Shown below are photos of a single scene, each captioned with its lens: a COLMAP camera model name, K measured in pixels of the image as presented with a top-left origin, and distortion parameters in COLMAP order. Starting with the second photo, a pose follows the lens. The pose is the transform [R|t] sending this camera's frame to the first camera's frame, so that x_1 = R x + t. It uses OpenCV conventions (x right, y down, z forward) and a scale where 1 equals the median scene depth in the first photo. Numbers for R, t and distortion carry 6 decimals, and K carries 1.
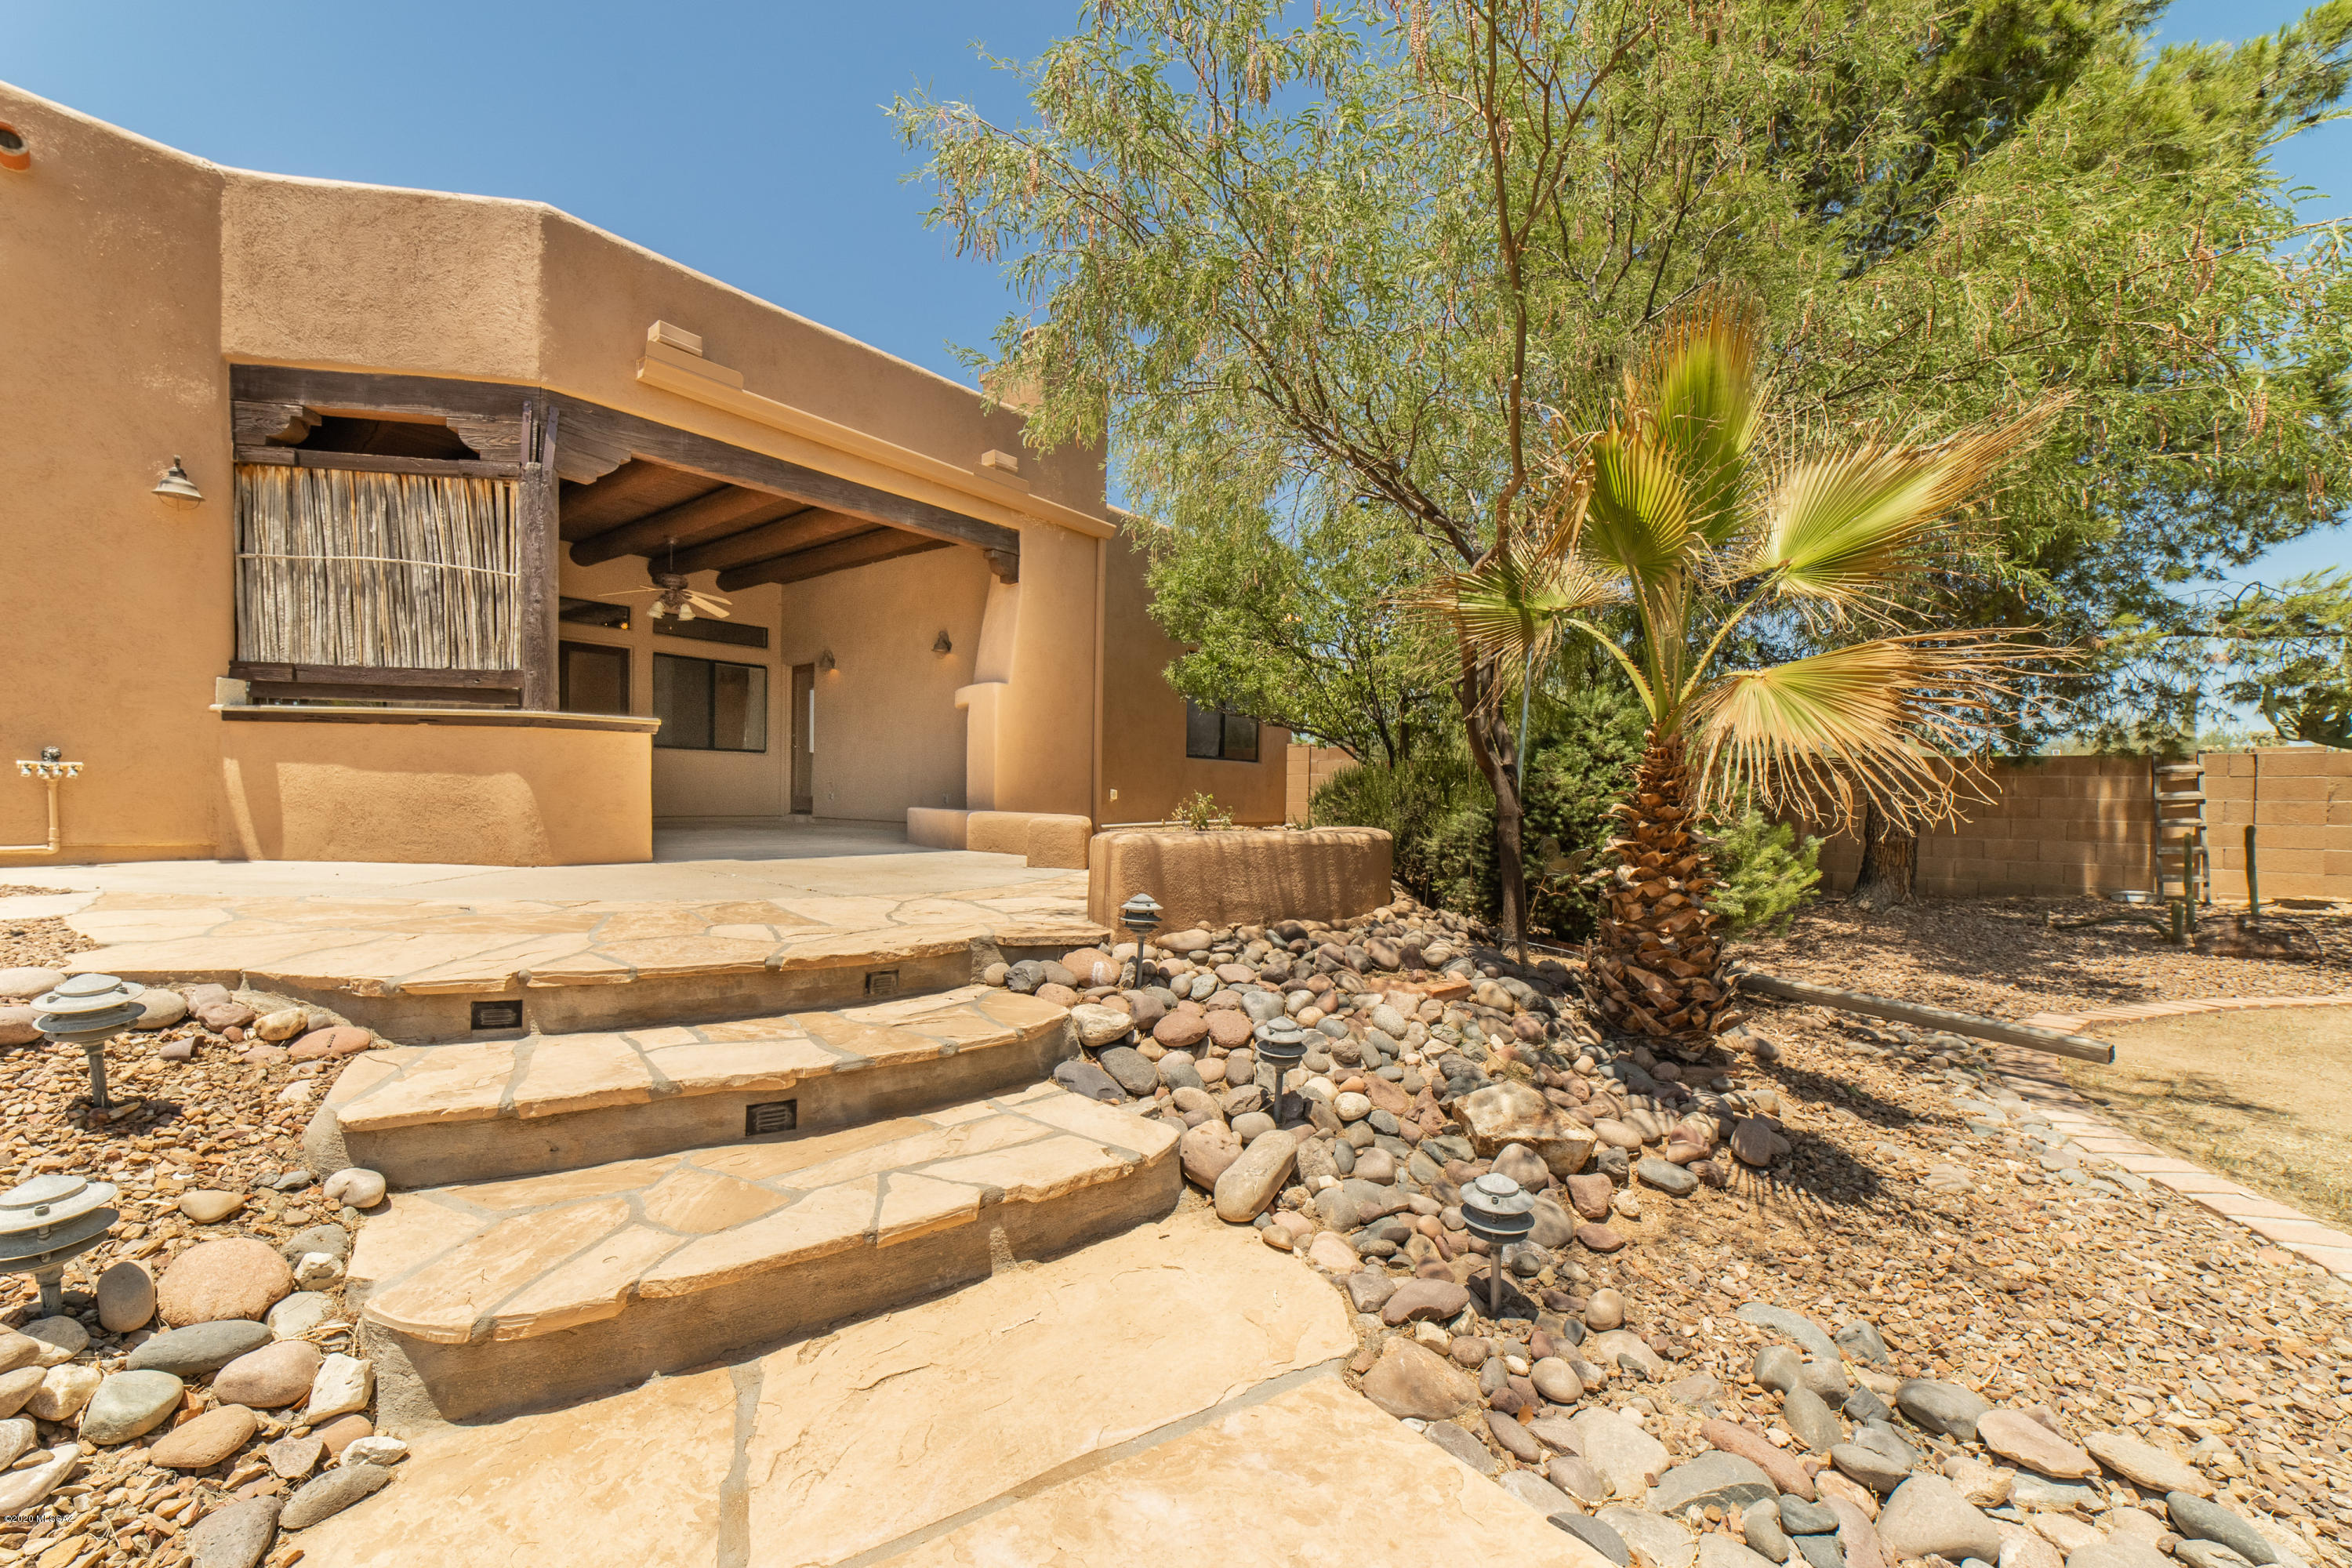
lens RADIAL K [[912.9, 0, 1176.0], [0, 912.9, 784.0], [0, 0, 1]] dist [0.000119, -0.000010]
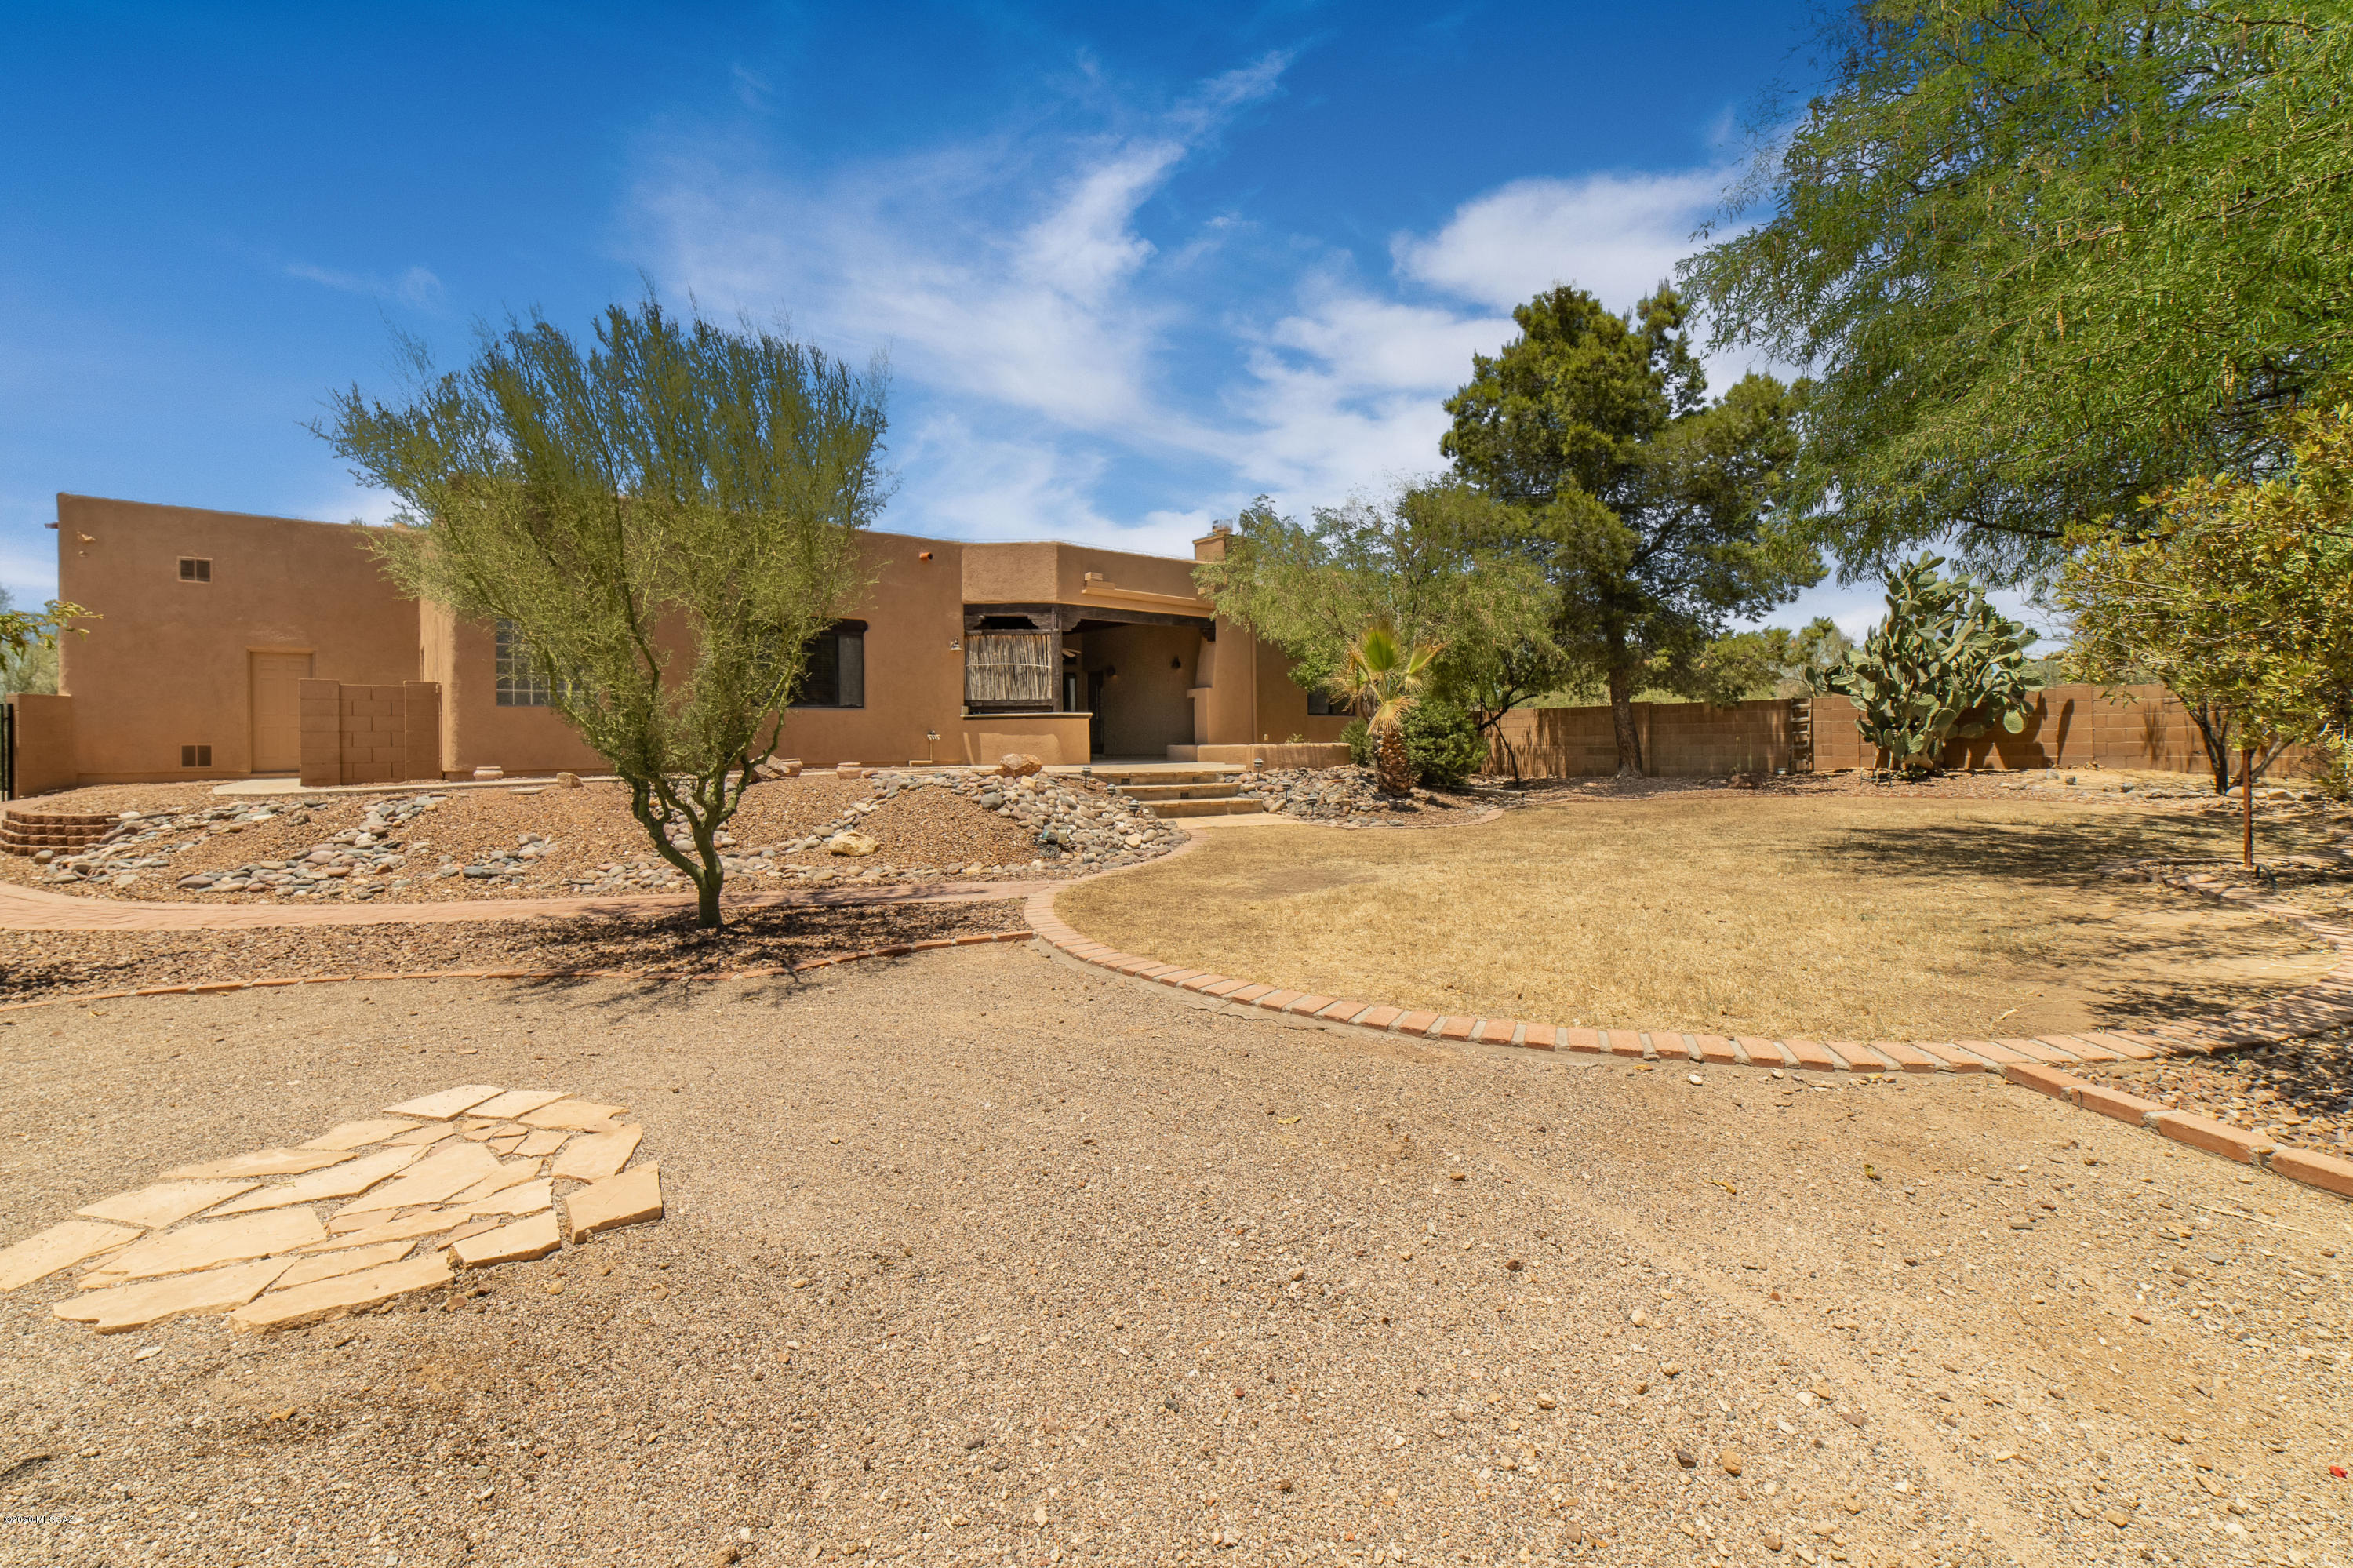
lens RADIAL K [[933.6, 0, 1179.8], [0, 933.6, 731.7], [0, 0, 1]] dist [0.000898, 0.000003]
pose [[0.981599, -0.033588, -0.187975, 0.242353], [0.033214, 0.999435, -0.005141, 0.008464], [0.188042, -0.001196, 0.982160, -1.872826]]
